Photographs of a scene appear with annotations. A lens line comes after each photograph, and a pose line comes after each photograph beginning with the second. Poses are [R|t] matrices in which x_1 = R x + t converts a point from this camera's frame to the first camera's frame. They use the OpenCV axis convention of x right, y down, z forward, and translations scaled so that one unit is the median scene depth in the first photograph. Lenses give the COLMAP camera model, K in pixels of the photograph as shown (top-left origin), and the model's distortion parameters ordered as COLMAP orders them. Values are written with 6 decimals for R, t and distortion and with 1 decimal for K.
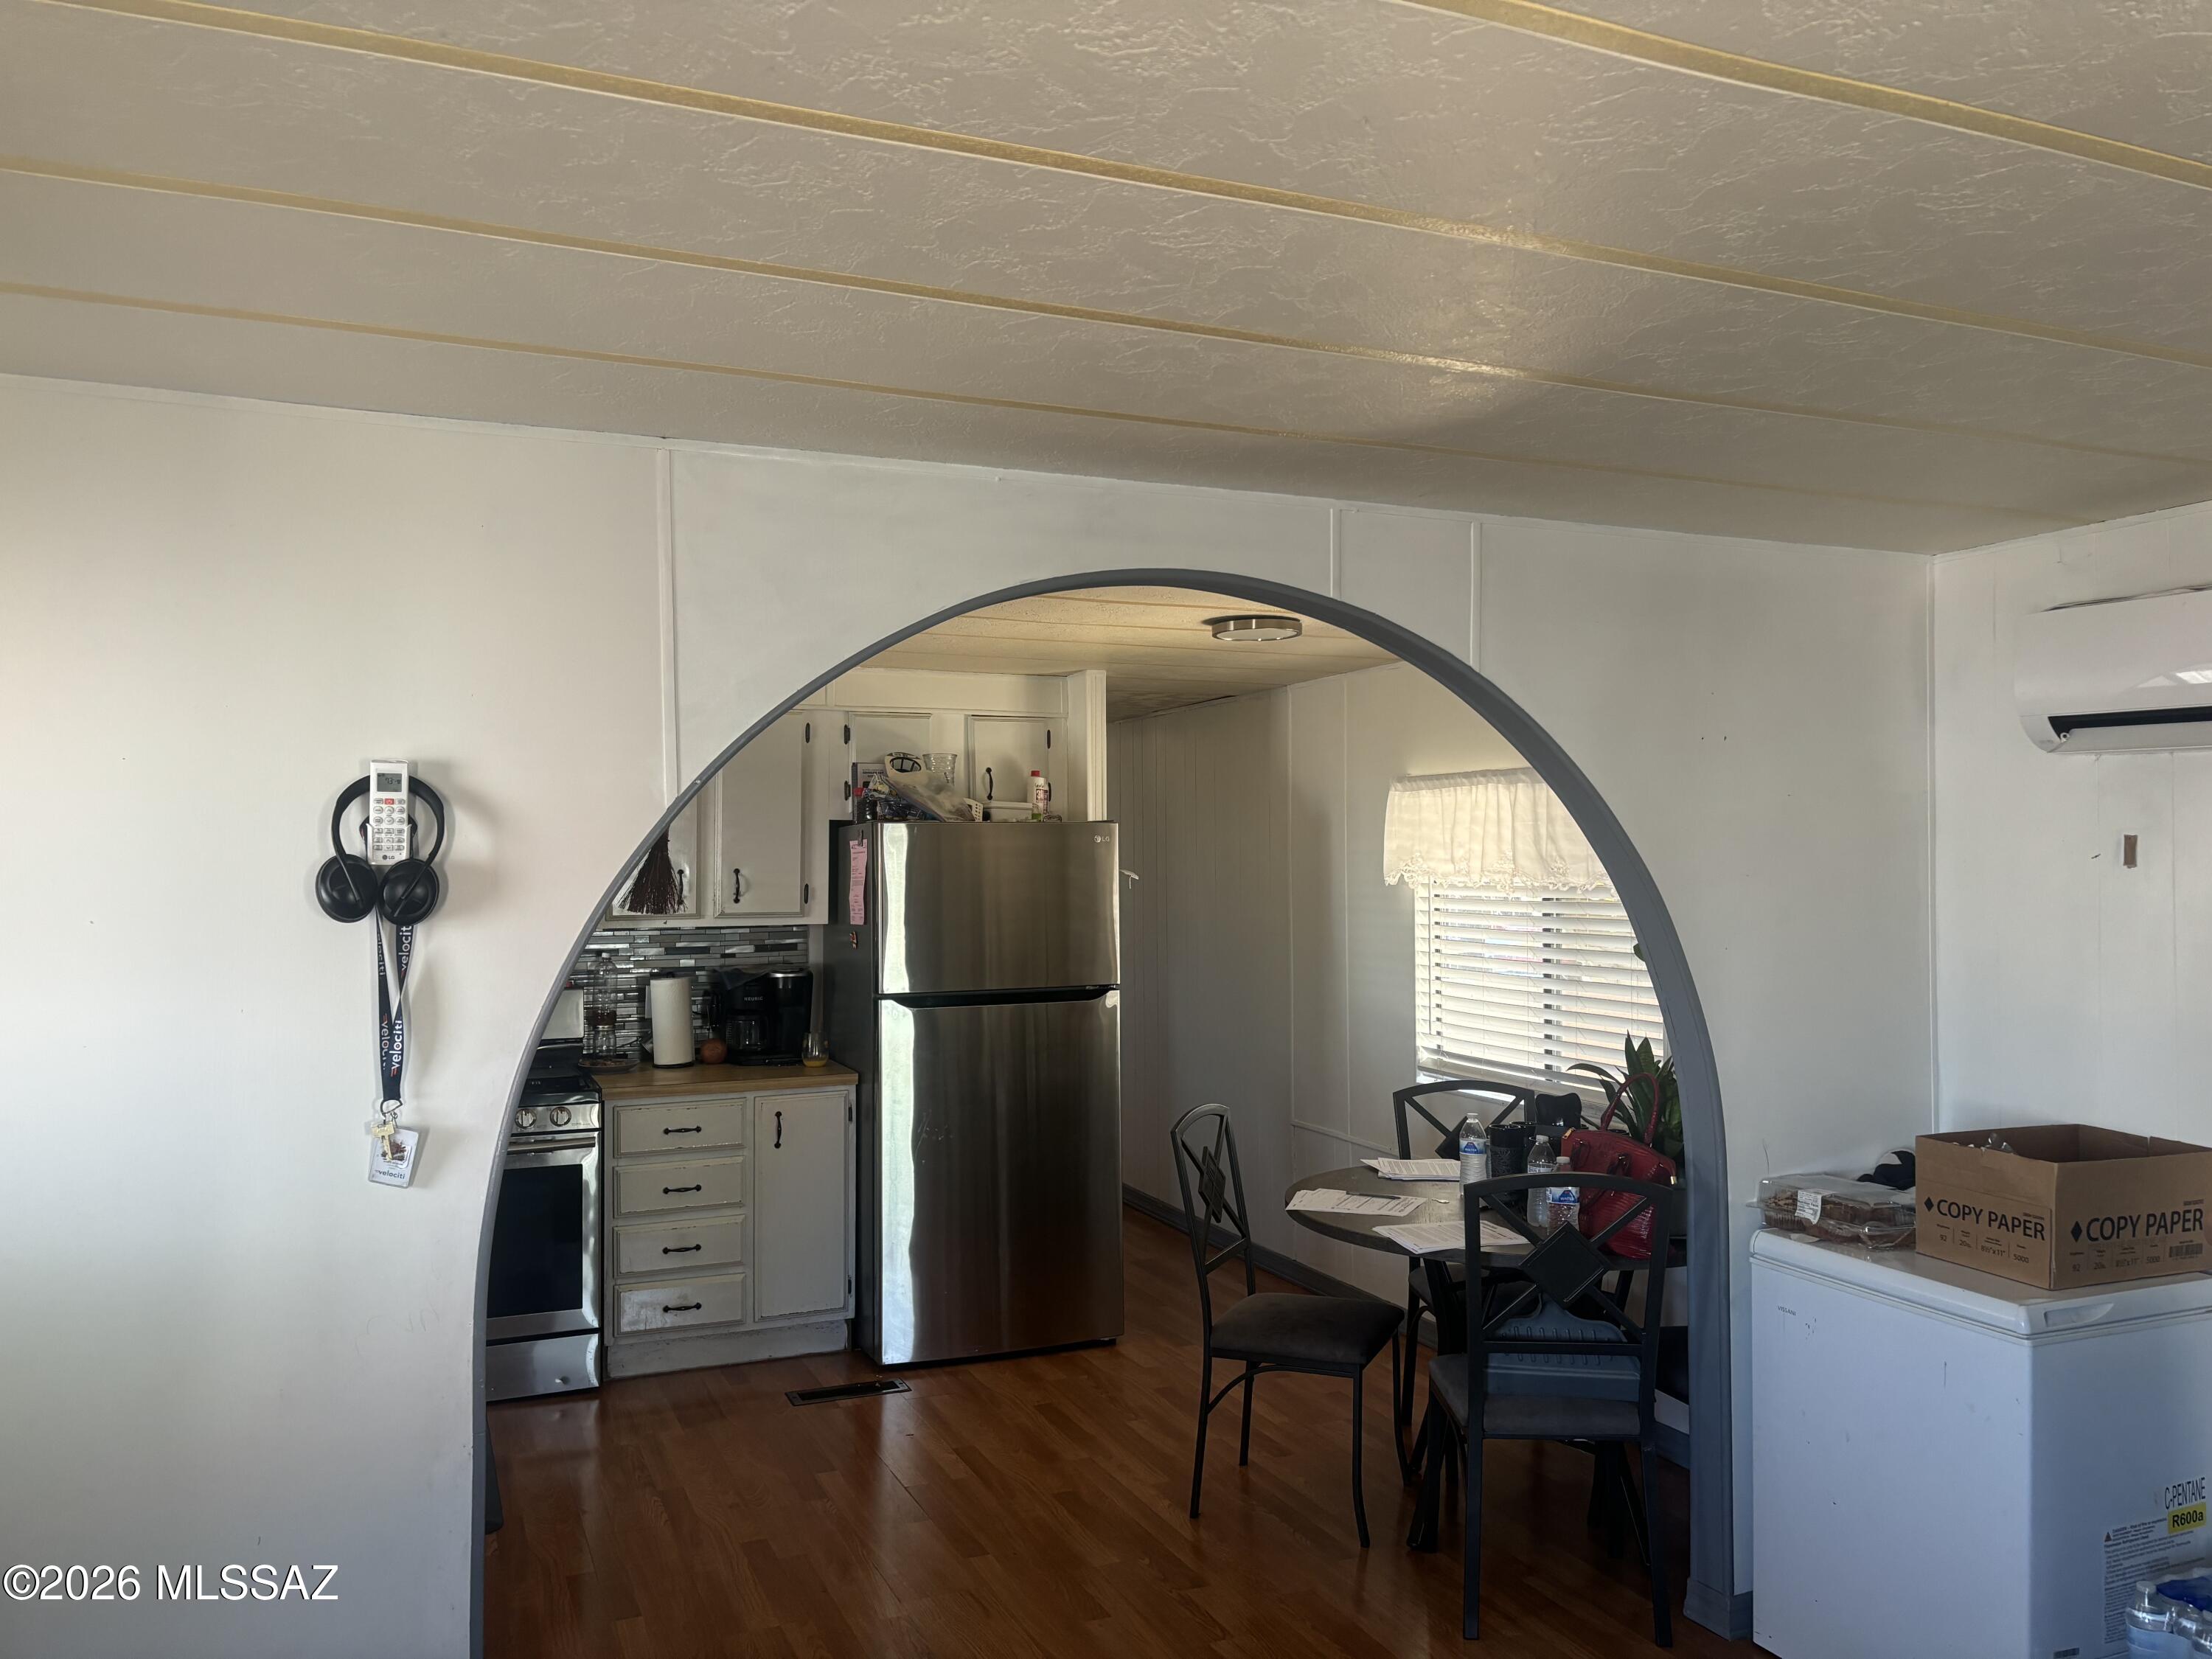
lens RADIAL K [[1671.3, 0, 1103.6], [0, 1671.3, 824.6], [0, 0, 1]] dist [0.175728, -0.458307]
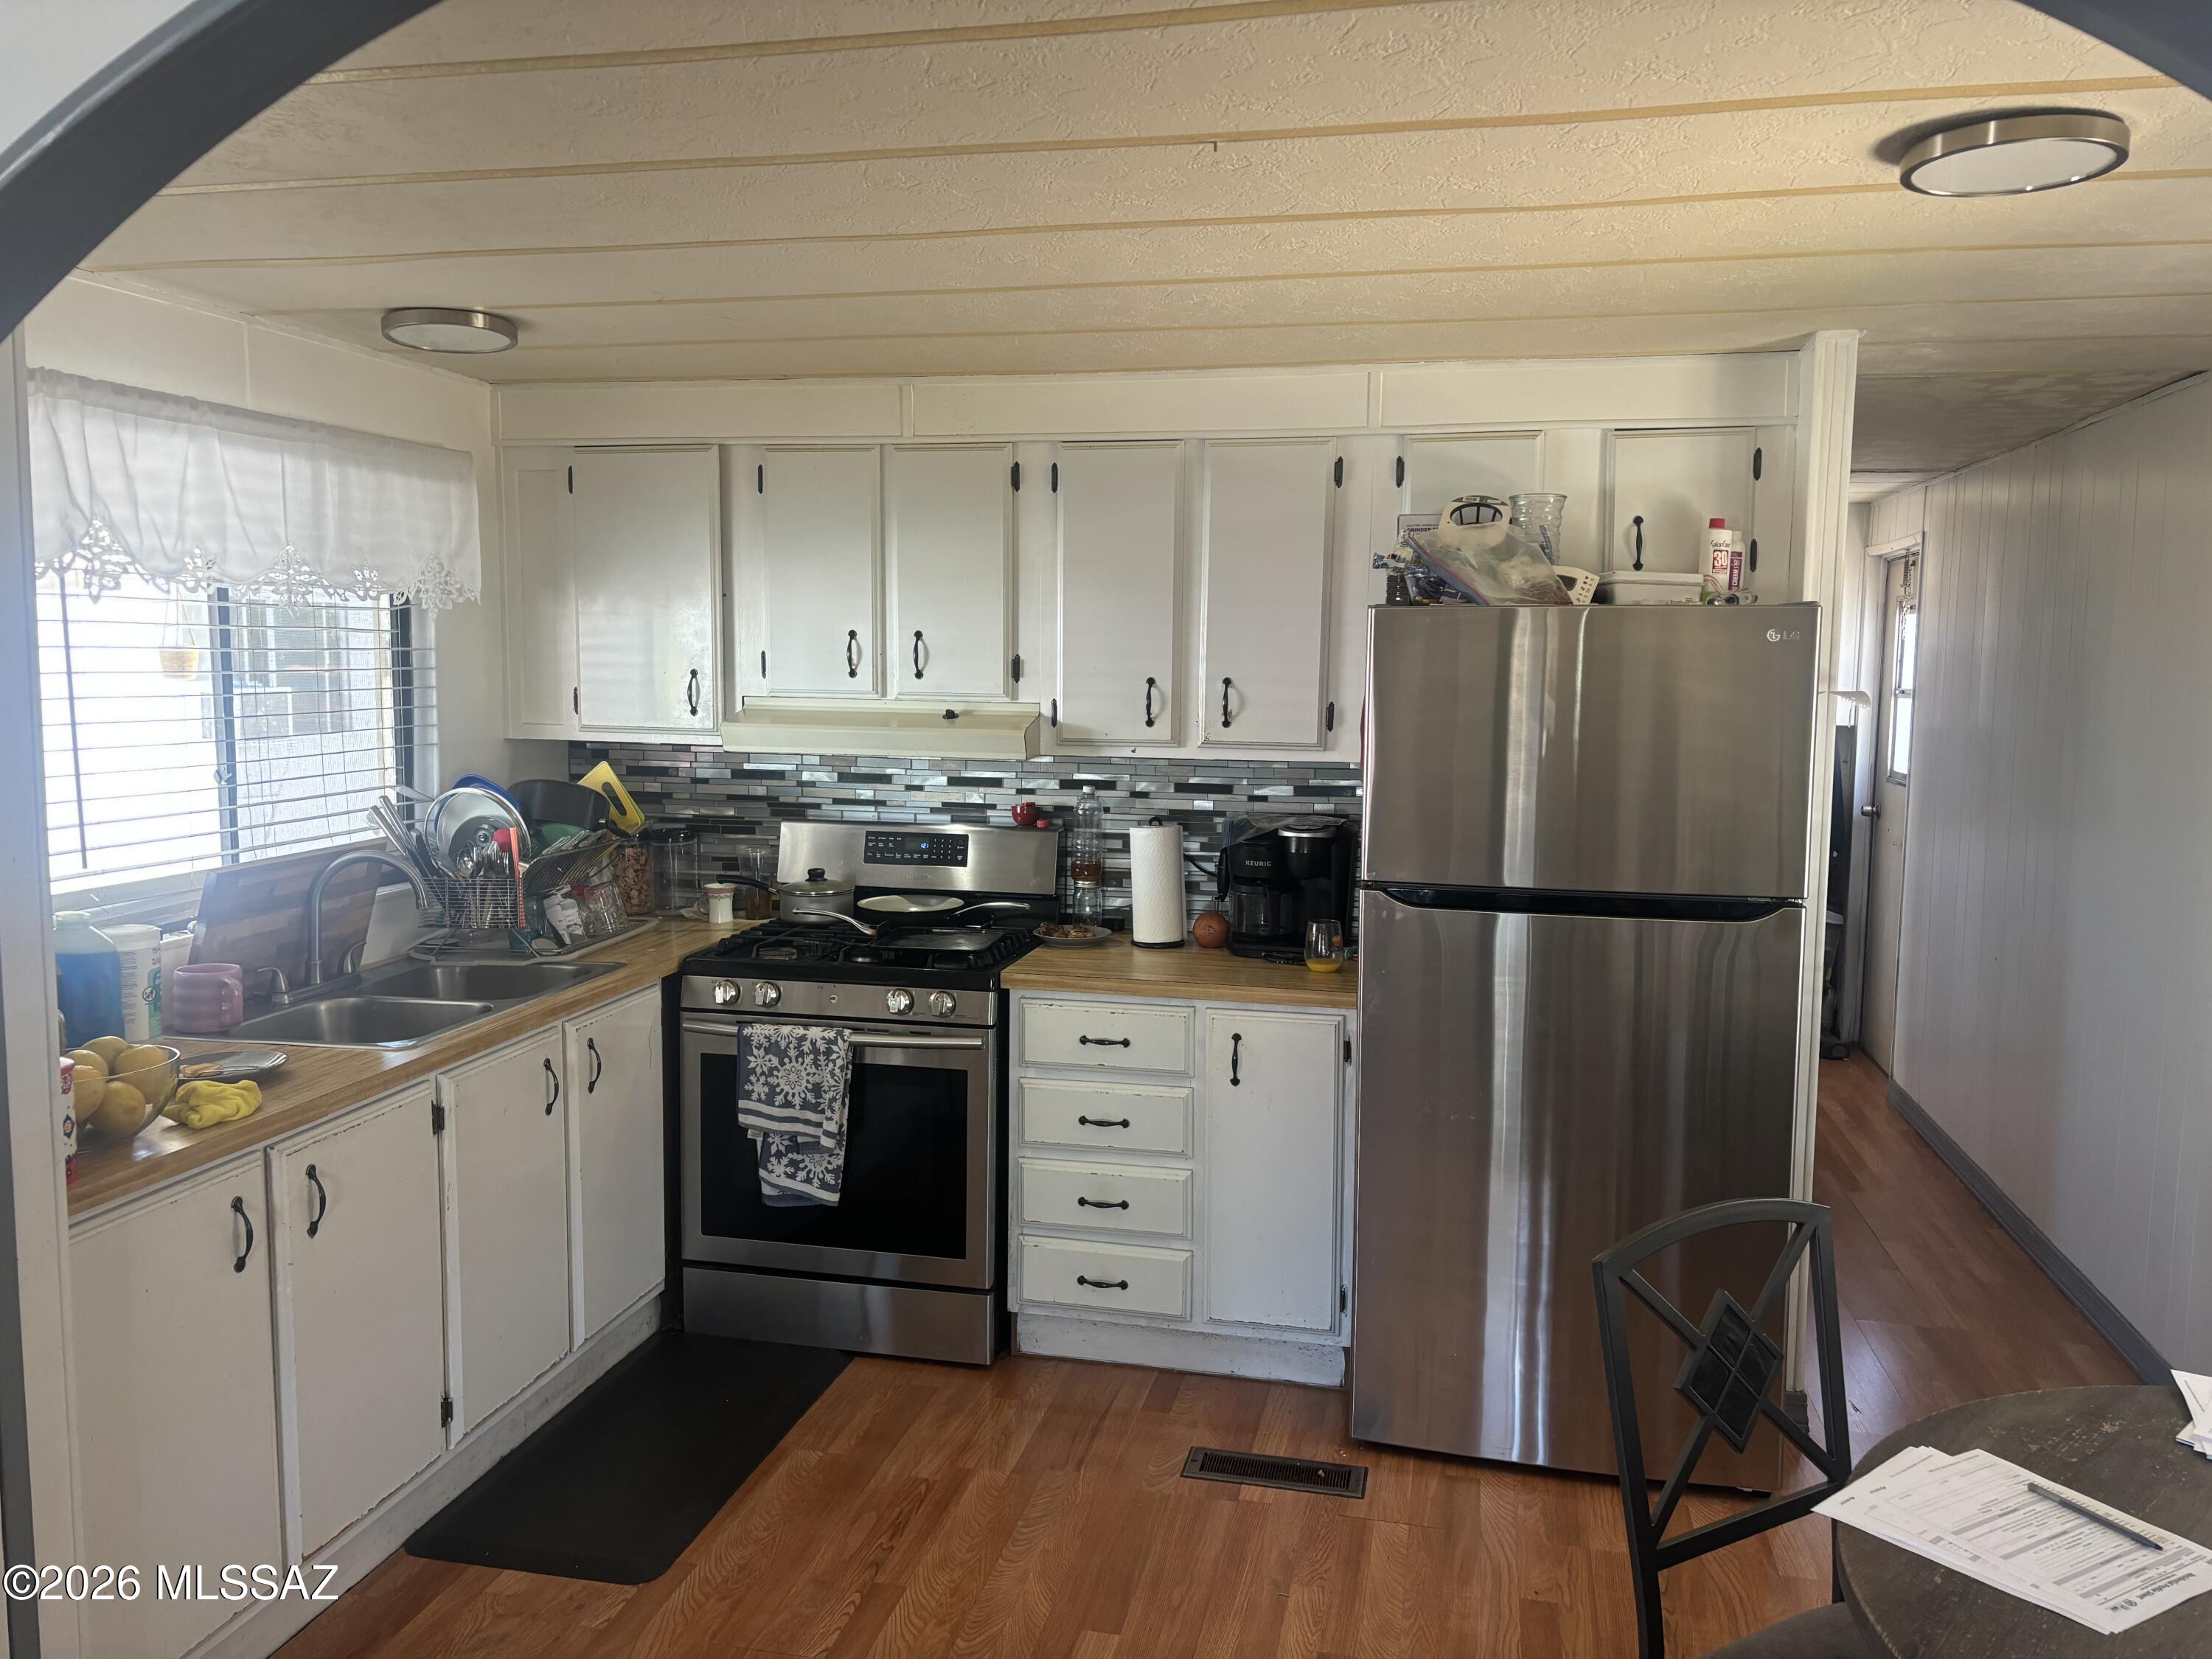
lens RADIAL K [[1671.3, 0, 1103.6], [0, 1671.3, 824.6], [0, 0, 1]] dist [0.175728, -0.458307]
pose [[0.814340, 0.071329, -0.575988, 0.140748], [-0.004393, 0.993148, 0.116778, 0.006003], [0.580371, -0.092566, 0.809074, 0.399718]]
